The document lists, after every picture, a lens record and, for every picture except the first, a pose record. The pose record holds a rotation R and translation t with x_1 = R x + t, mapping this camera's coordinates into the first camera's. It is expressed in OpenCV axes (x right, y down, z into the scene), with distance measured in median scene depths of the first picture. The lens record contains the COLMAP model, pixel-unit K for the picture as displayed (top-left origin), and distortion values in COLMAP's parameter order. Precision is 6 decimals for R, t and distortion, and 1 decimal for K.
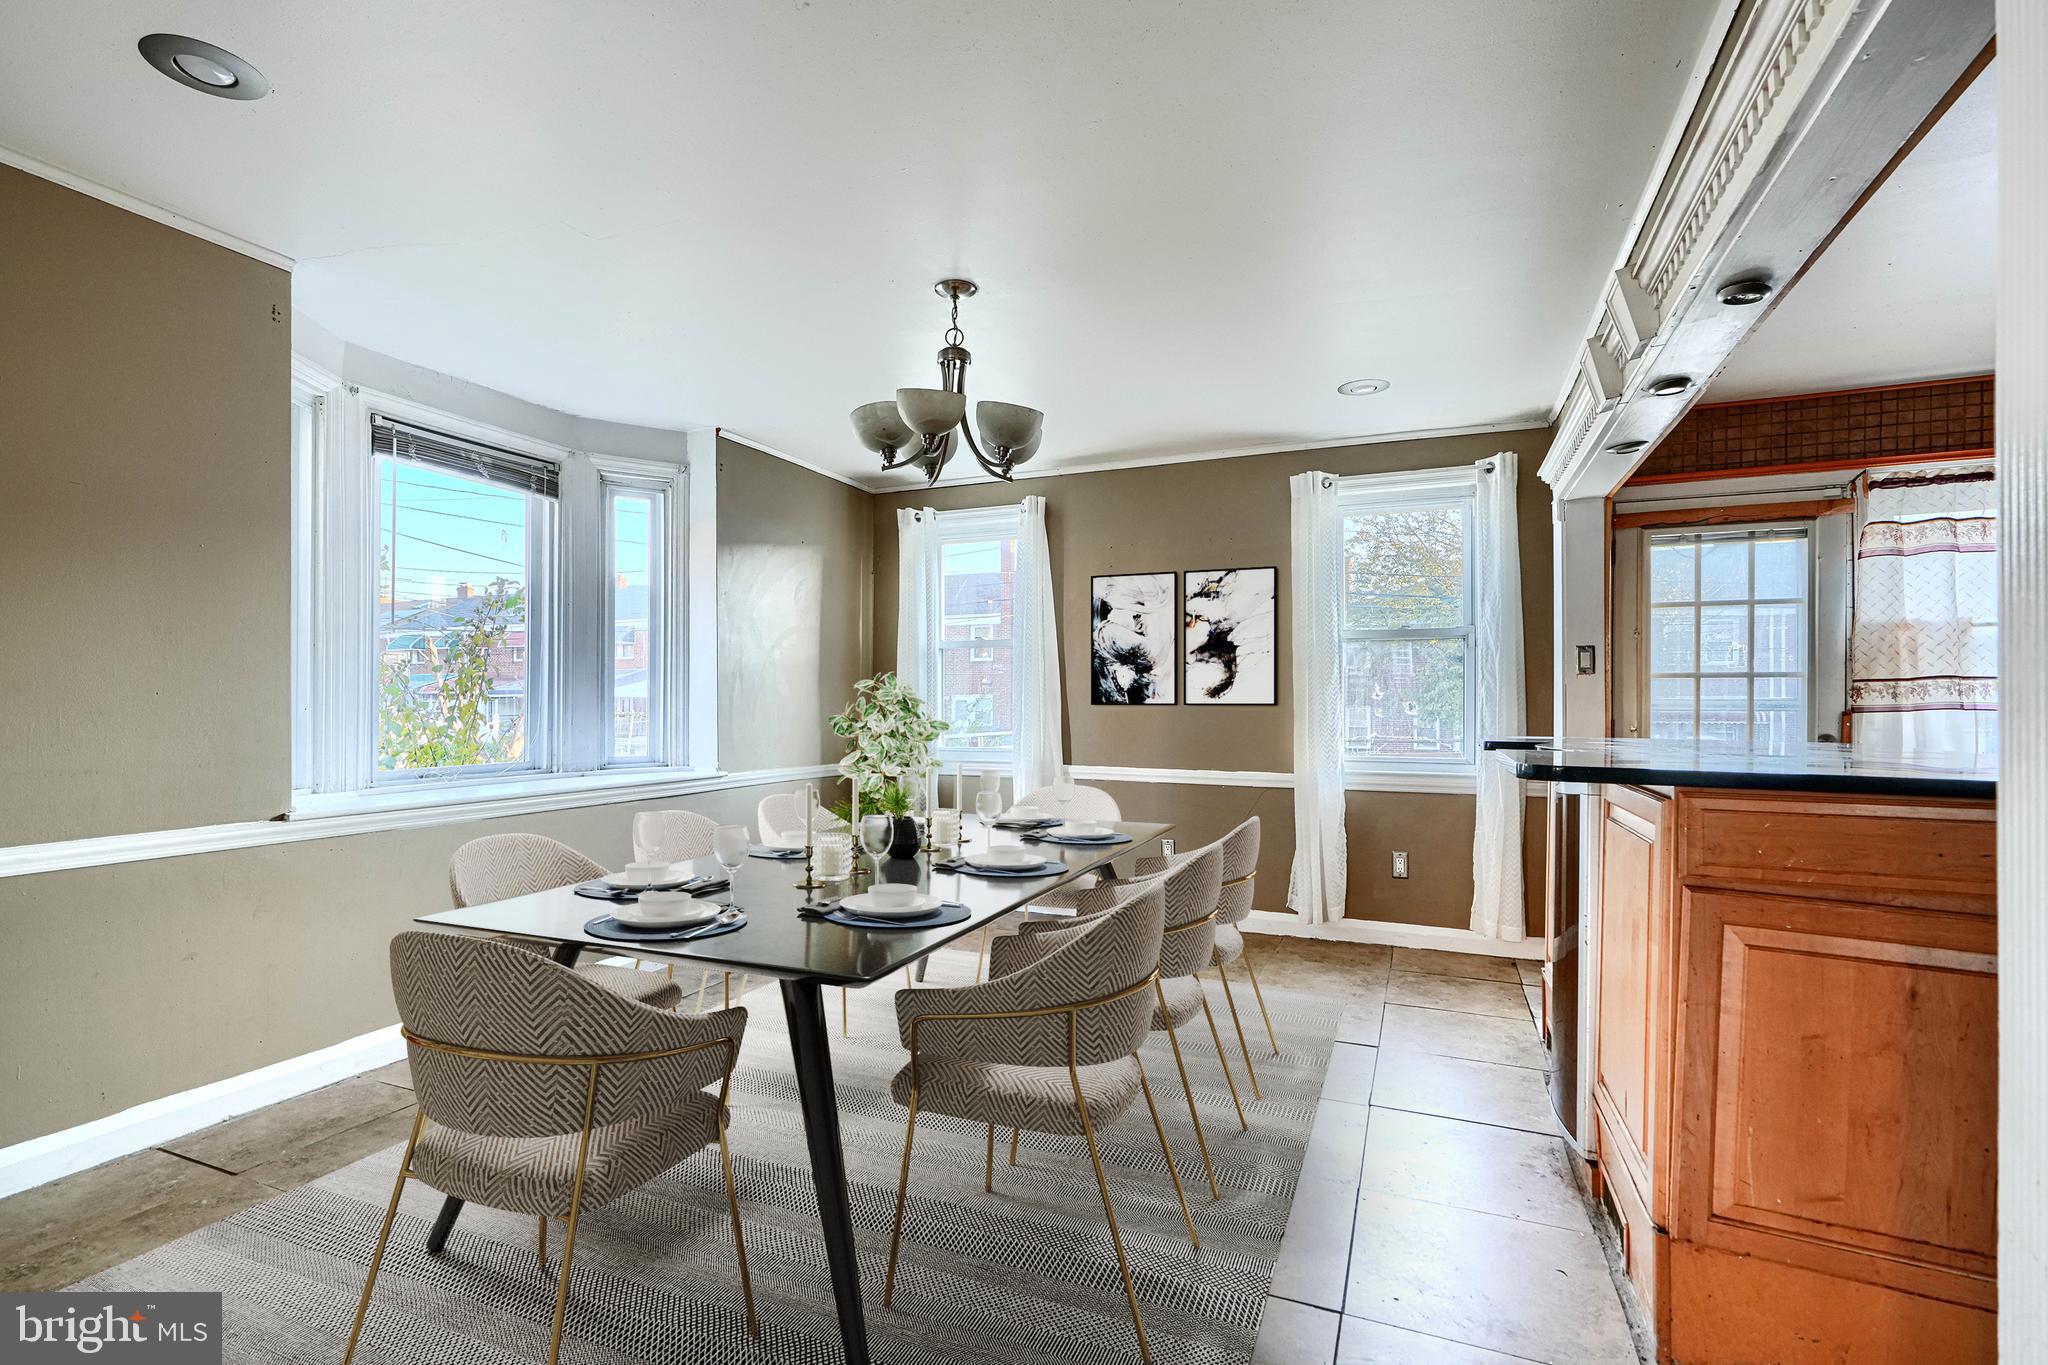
lens RADIAL K [[942.7, 0, 1027.2], [0, 942.7, 705.8], [0, 0, 1]] dist [-0.015329, -0.000151]
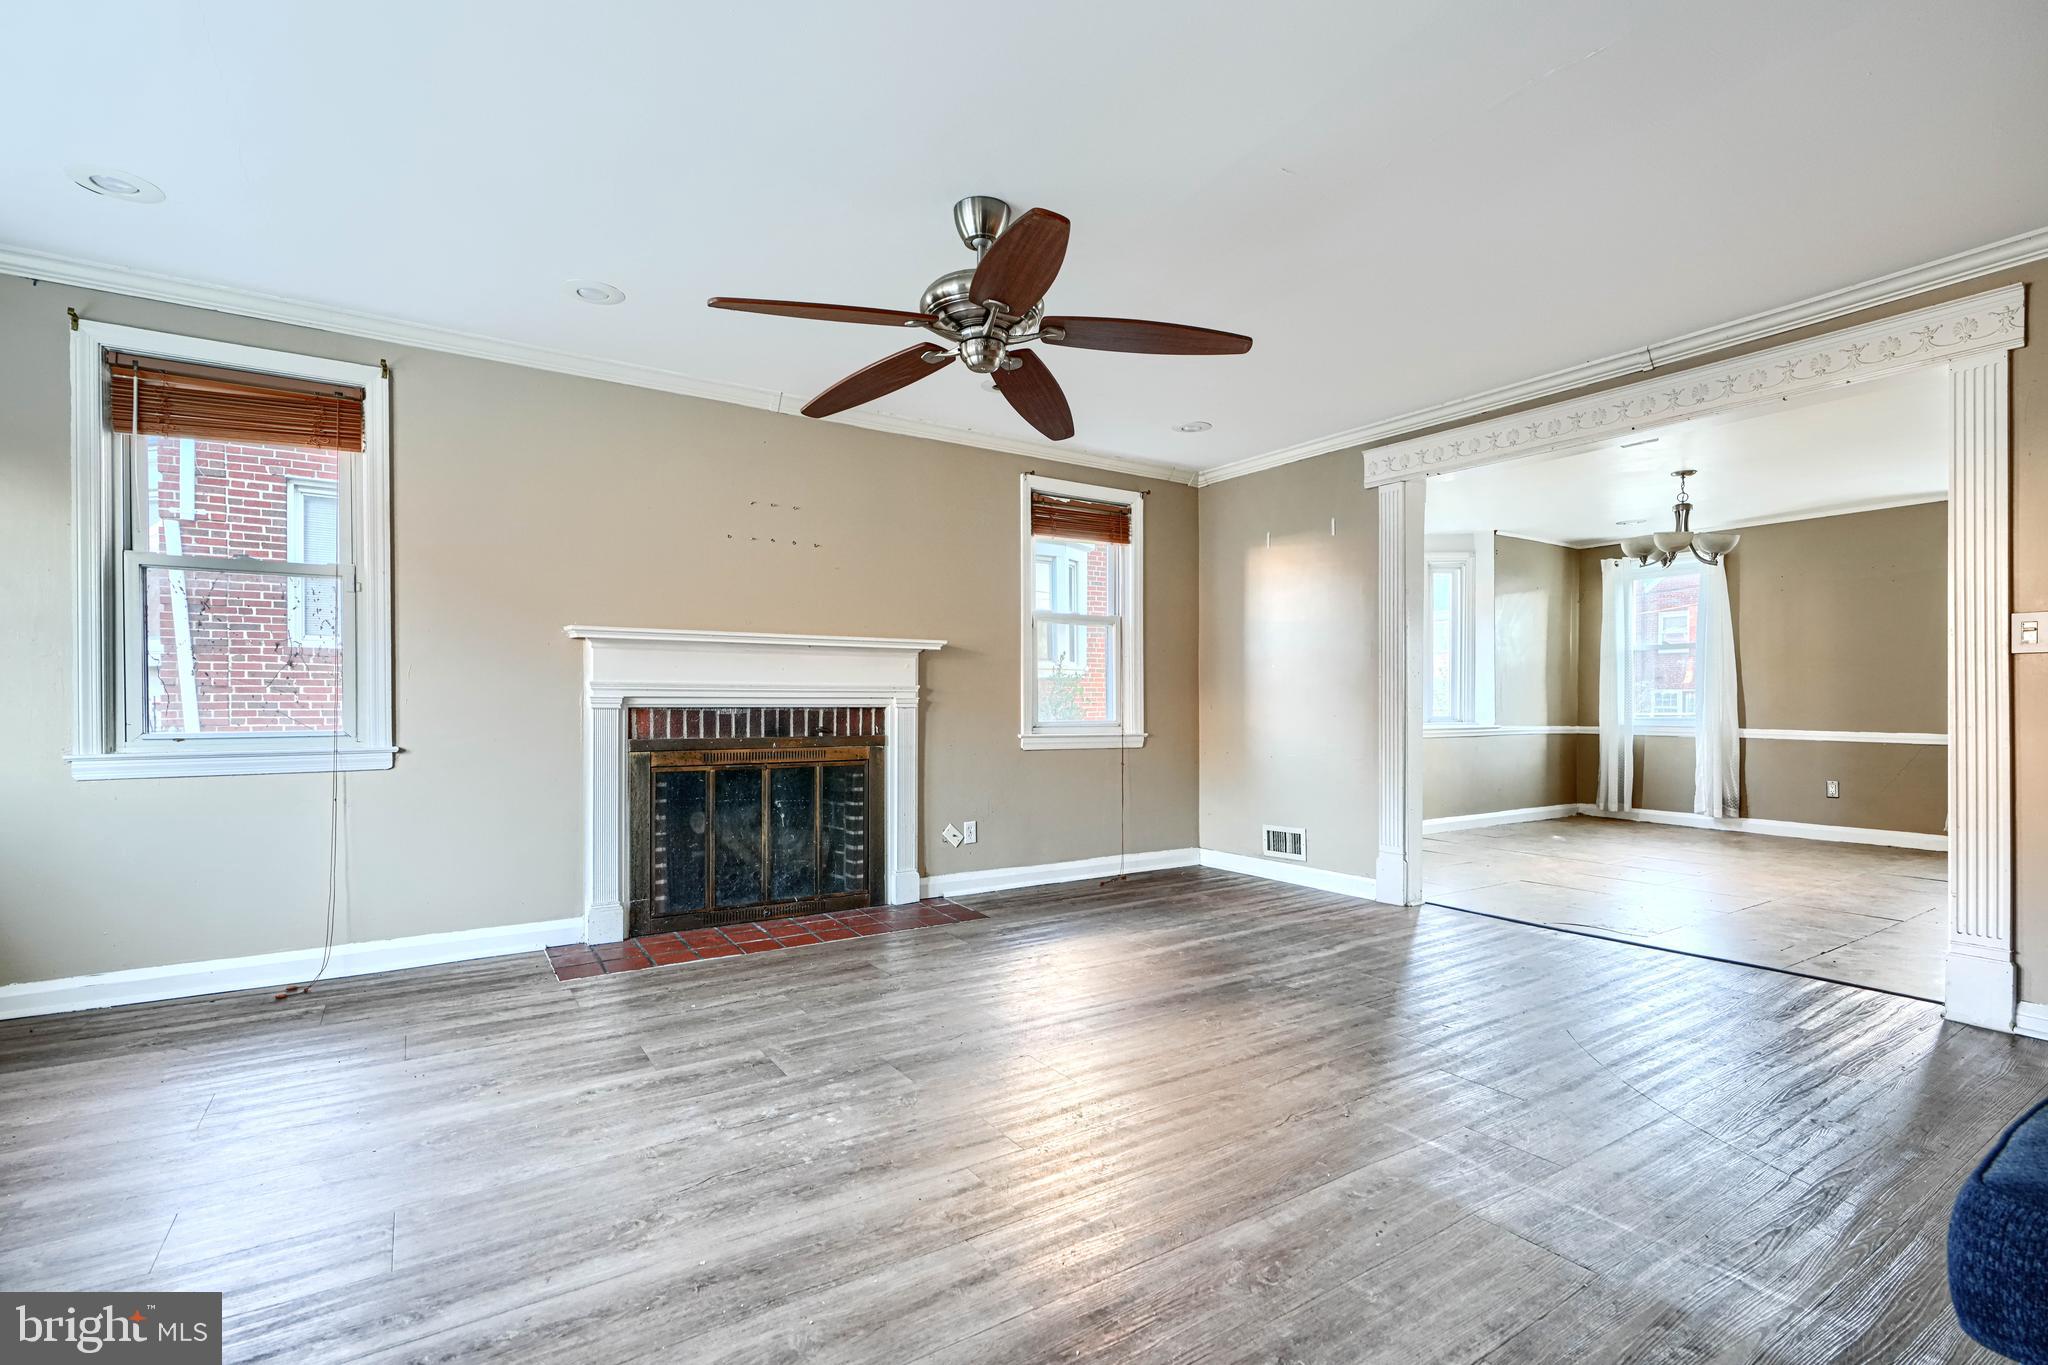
lens RADIAL K [[923.4, 0, 1019.1], [0, 923.4, 687.9], [0, 0, 1]] dist [-0.002252, -0.000205]
pose [[0.829240, -0.004646, -0.558873, -0.116060], [-0.002124, 0.999932, -0.011463, 0.026740], [0.558888, 0.010692, 0.829174, -1.062540]]
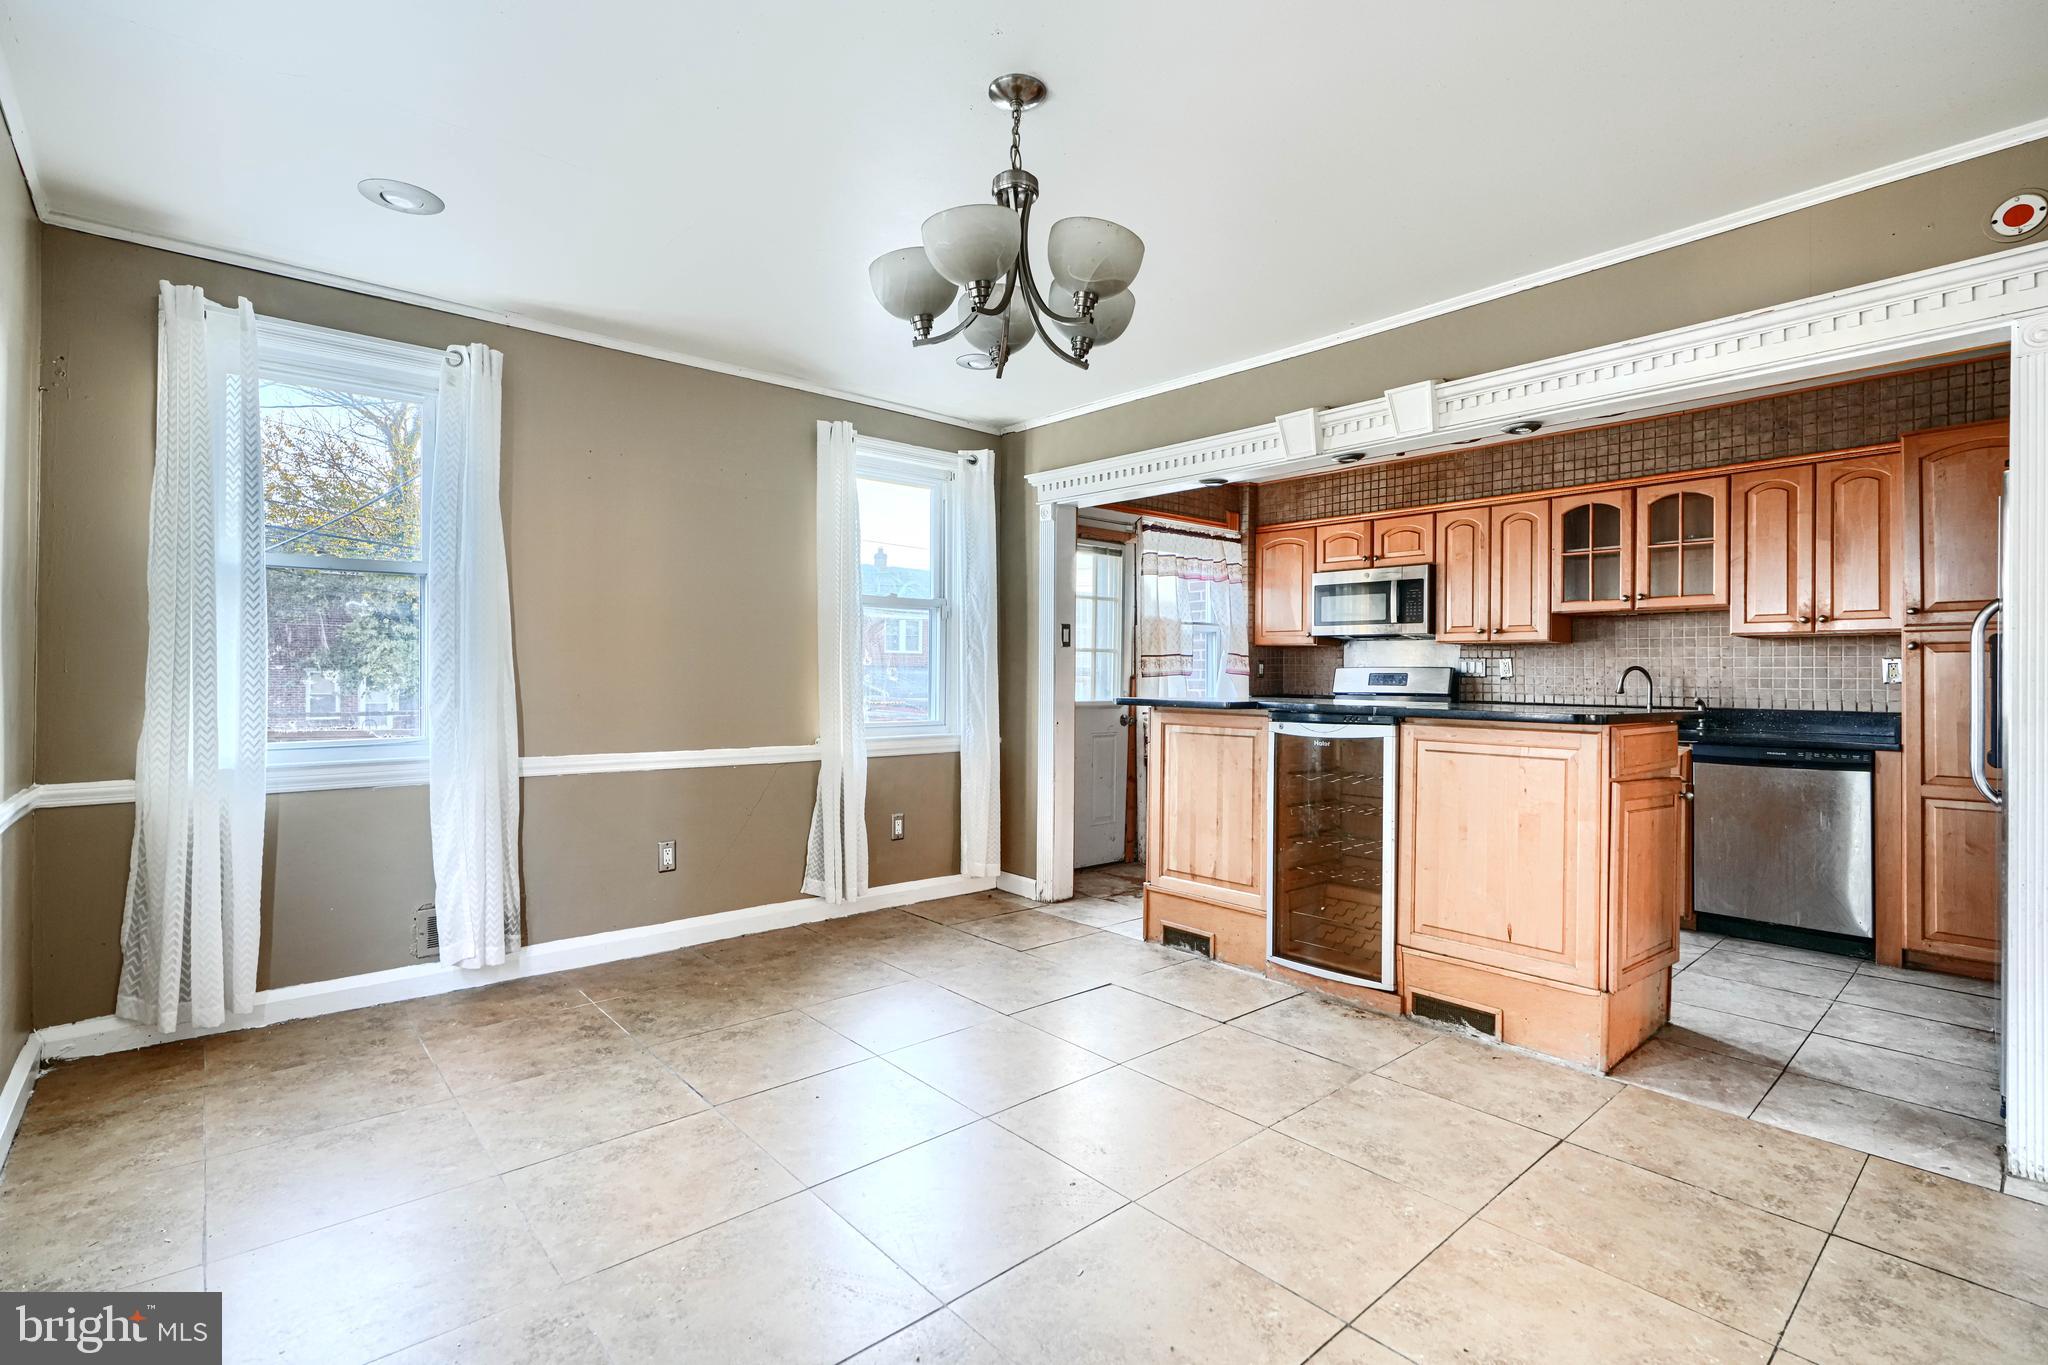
lens RADIAL K [[927.5, 0, 1014.7], [0, 927.5, 672.1], [0, 0, 1]] dist [-0.003470, -0.000333]
pose [[0.437282, 0.002378, 0.899322, -0.538678], [-0.006914, 0.999976, 0.000718, -0.000531], [-0.899298, -0.006532, 0.437287, 0.521798]]
